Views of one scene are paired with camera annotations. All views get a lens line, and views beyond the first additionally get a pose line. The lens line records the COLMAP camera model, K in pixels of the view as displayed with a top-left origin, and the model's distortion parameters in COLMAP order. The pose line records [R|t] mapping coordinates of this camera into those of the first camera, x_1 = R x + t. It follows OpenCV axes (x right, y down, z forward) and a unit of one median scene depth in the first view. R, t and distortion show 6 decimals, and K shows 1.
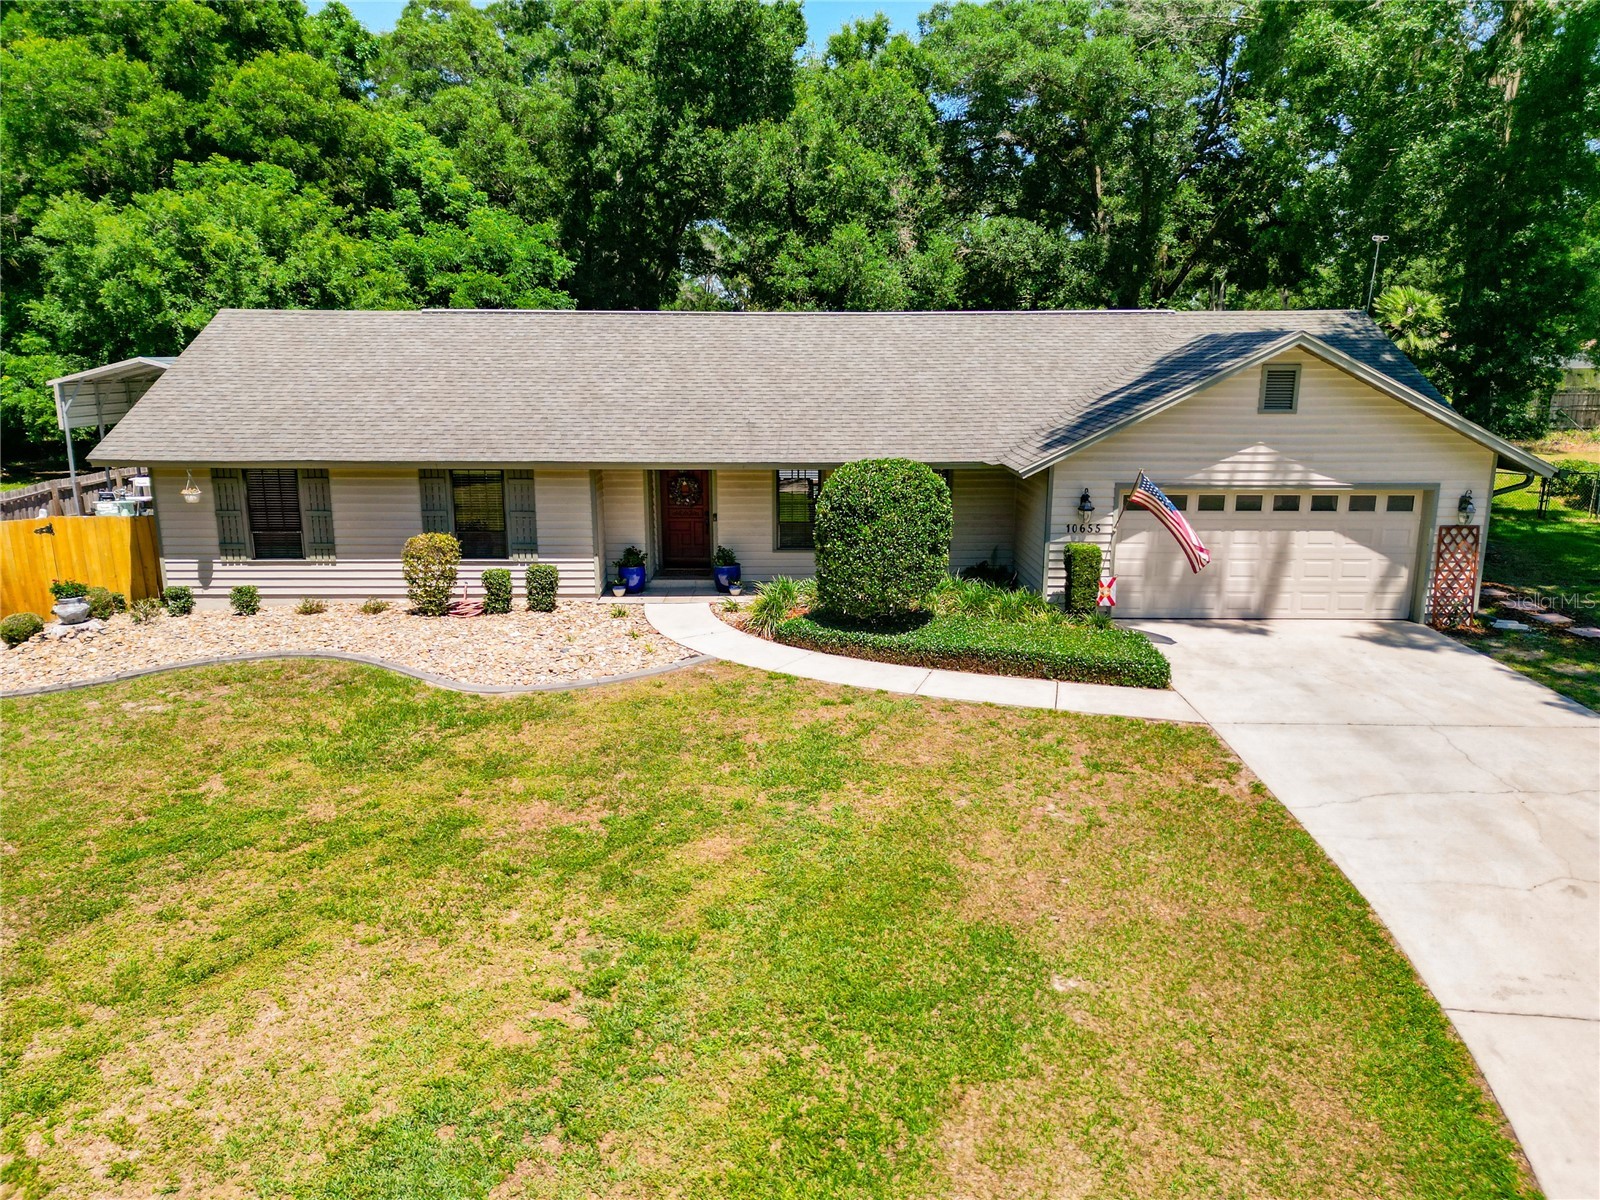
lens RADIAL K [[1122.4, 0, 797.3], [0, 1122.4, 594.5], [0, 0, 1]] dist [0.070910, -0.067331]
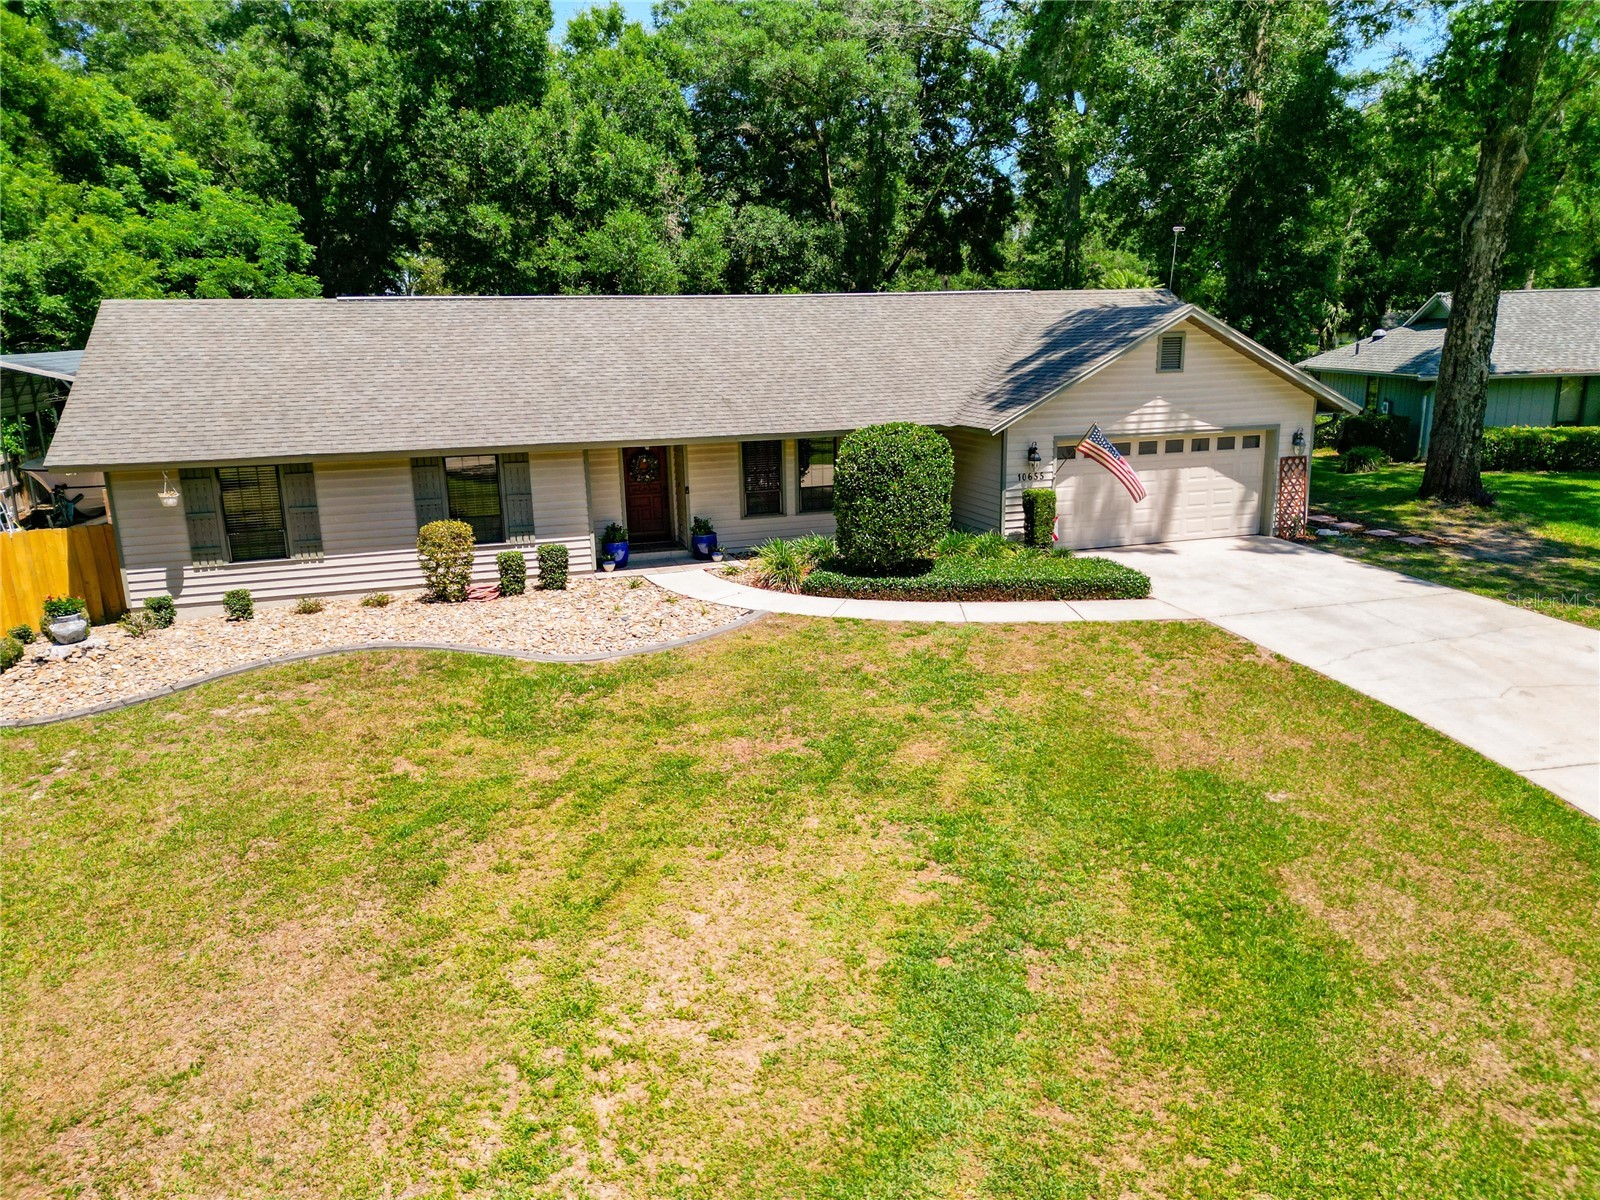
lens RADIAL K [[1122.4, 0, 797.3], [0, 1122.4, 594.5], [0, 0, 1]] dist [0.070910, -0.067331]
pose [[0.953434, -0.089742, 0.287941, -0.327082], [0.086252, 0.995964, 0.024811, 0.013723], [-0.289005, 0.001180, 0.957327, -0.052307]]
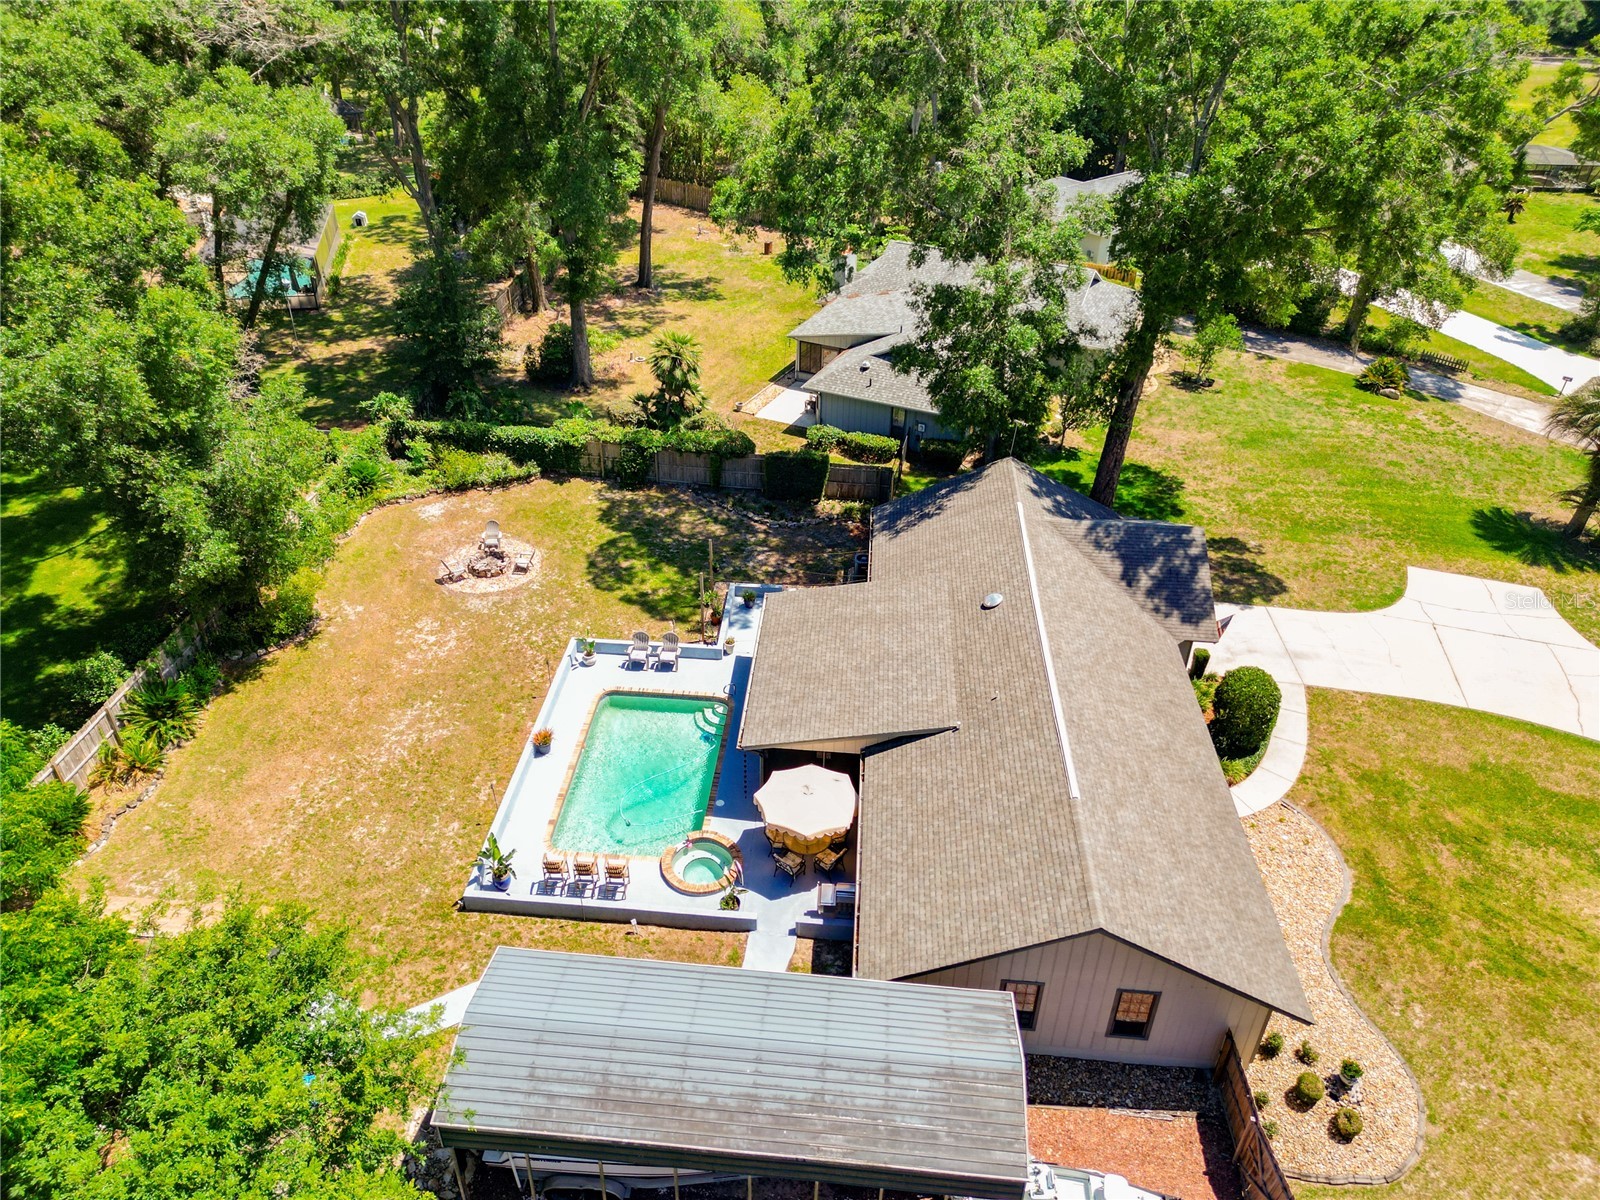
lens RADIAL K [[1122.4, 0, 797.3], [0, 1122.4, 594.5], [0, 0, 1]] dist [0.070910, -0.067331]
pose [[0.091136, -0.543190, 0.834649, -1.571110], [0.198820, 0.831187, 0.519228, -1.409040], [-0.975789, 0.118625, 0.183748, 1.317603]]
